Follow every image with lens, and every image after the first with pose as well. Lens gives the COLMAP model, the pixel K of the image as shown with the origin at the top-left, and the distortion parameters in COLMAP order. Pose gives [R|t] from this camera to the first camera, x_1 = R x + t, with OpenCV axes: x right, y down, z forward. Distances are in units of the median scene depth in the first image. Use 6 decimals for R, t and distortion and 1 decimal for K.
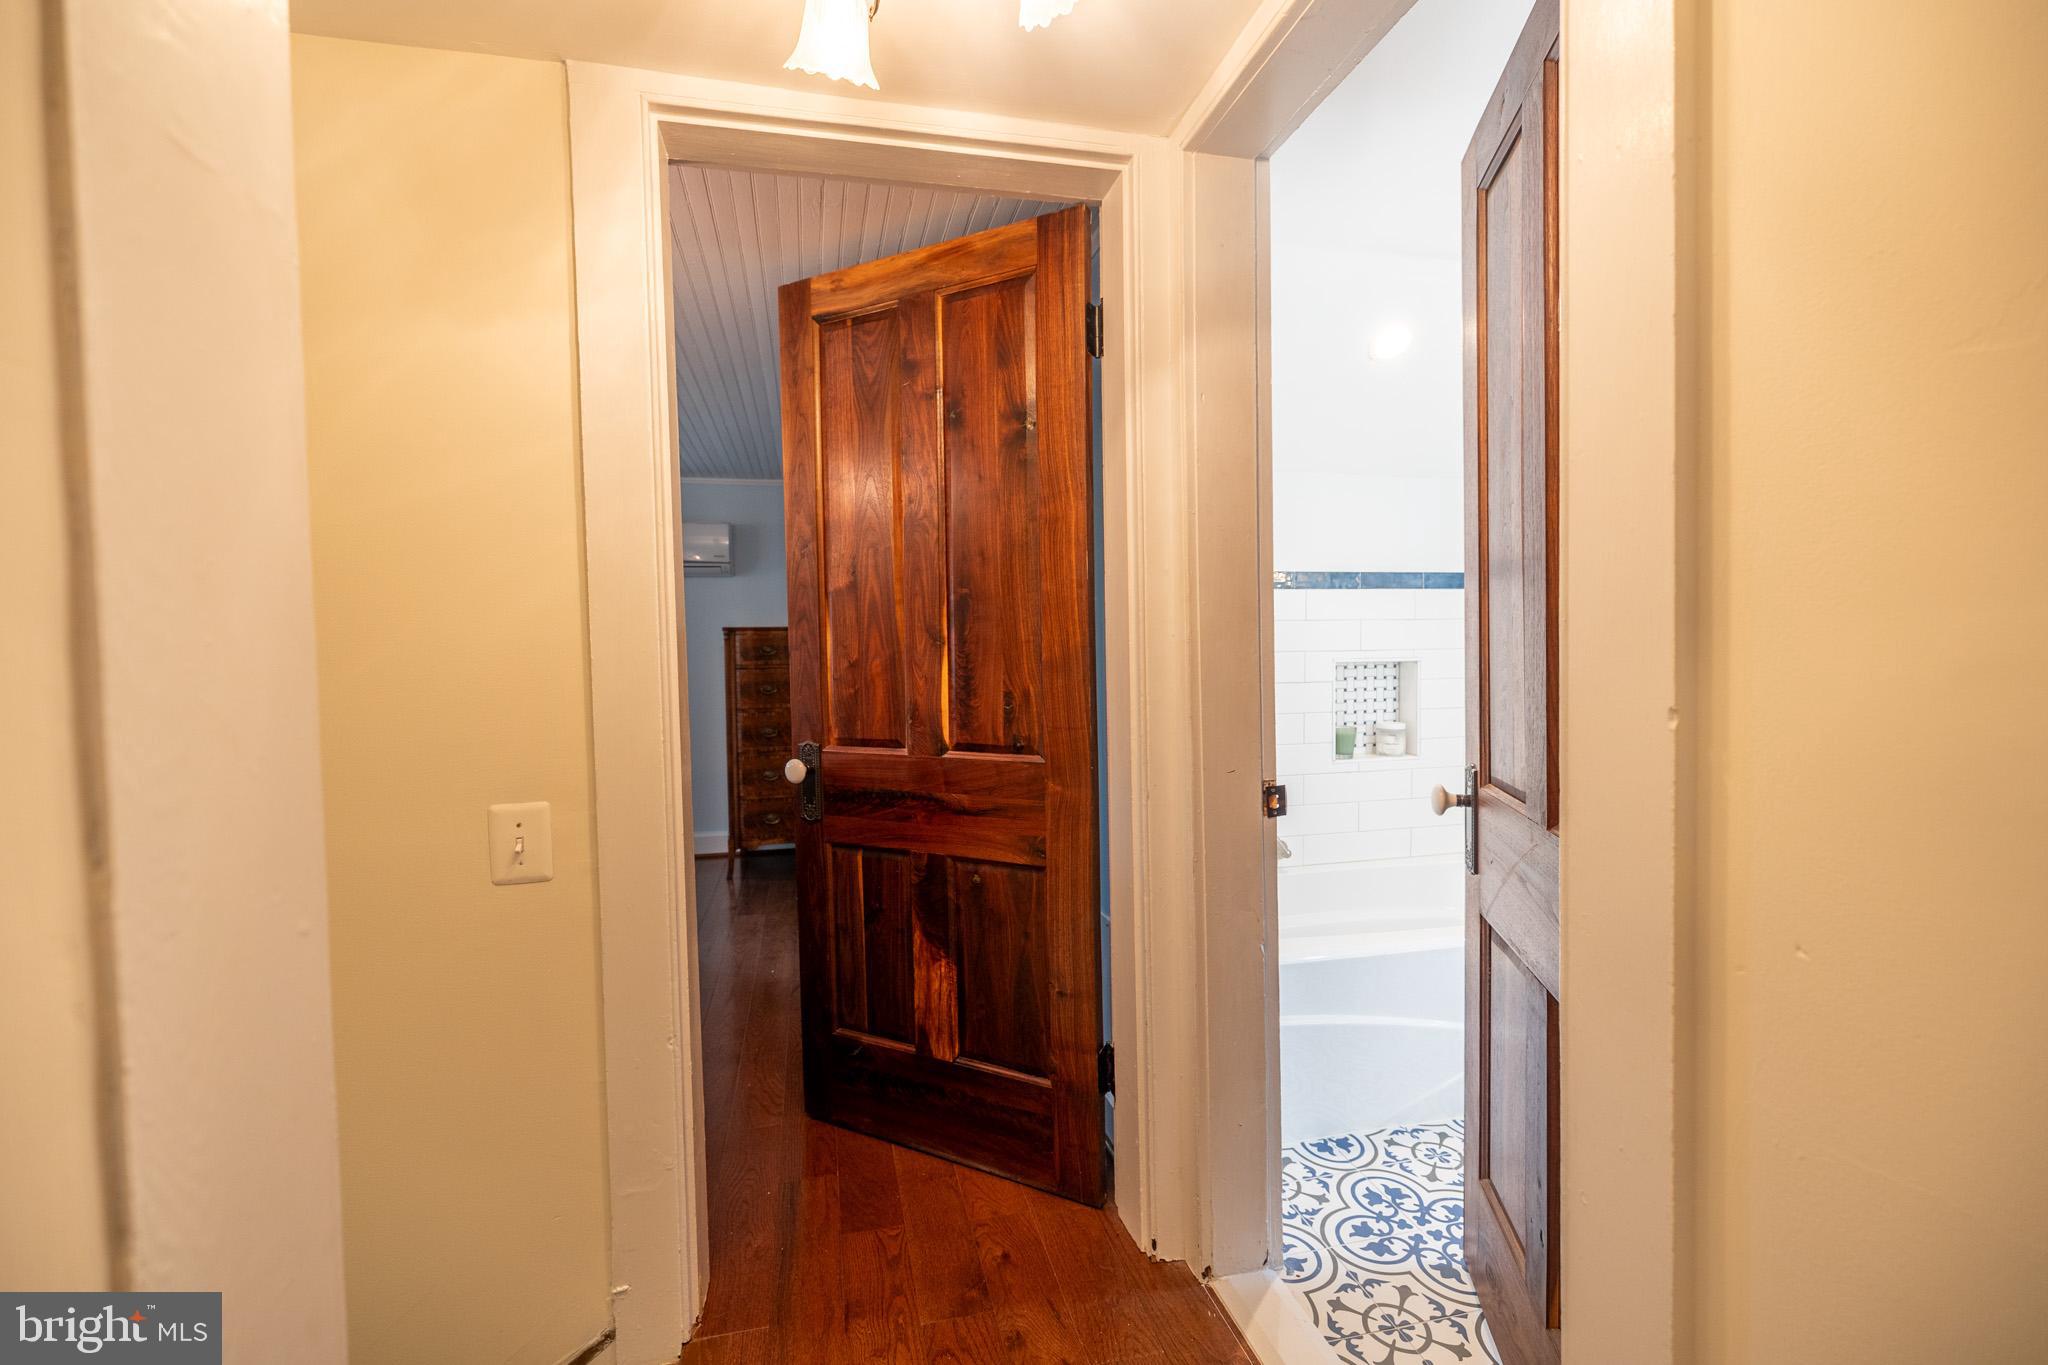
lens RADIAL K [[860.6, 0, 1017.6], [0, 860.6, 676.8], [0, 0, 1]] dist [0.001004, 0.000055]
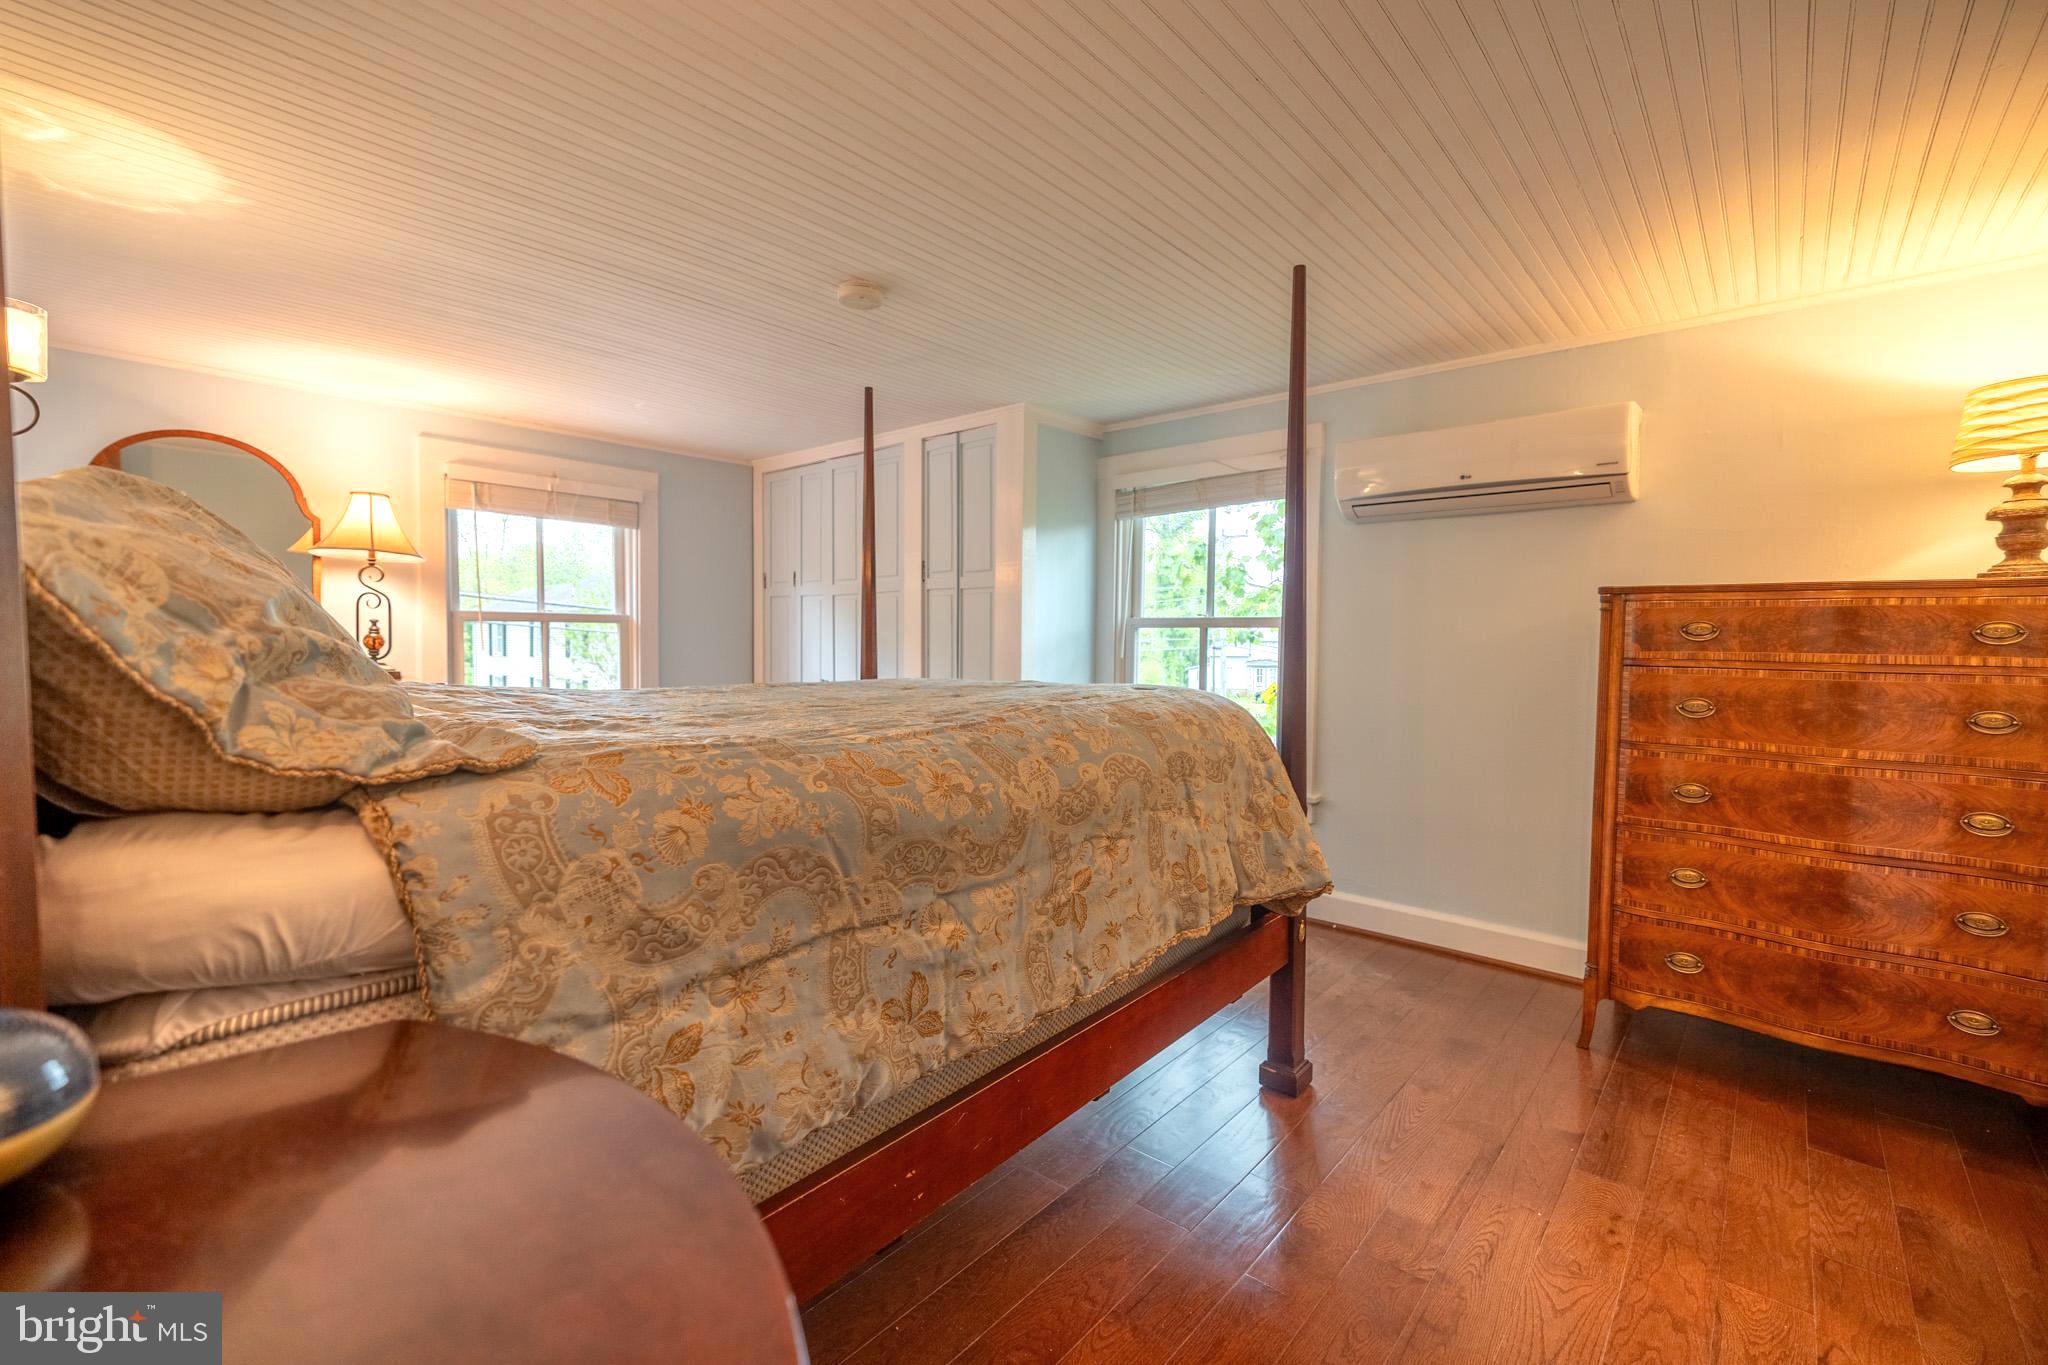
lens RADIAL K [[860.6, 0, 1014.1], [0, 860.6, 676.9], [0, 0, 1]] dist [0.001004, 0.000055]
pose [[0.601152, 0.056323, -0.797147, -0.127849], [-0.036985, 0.998405, 0.042652, -0.010366], [0.798278, 0.003842, 0.602276, 0.376930]]
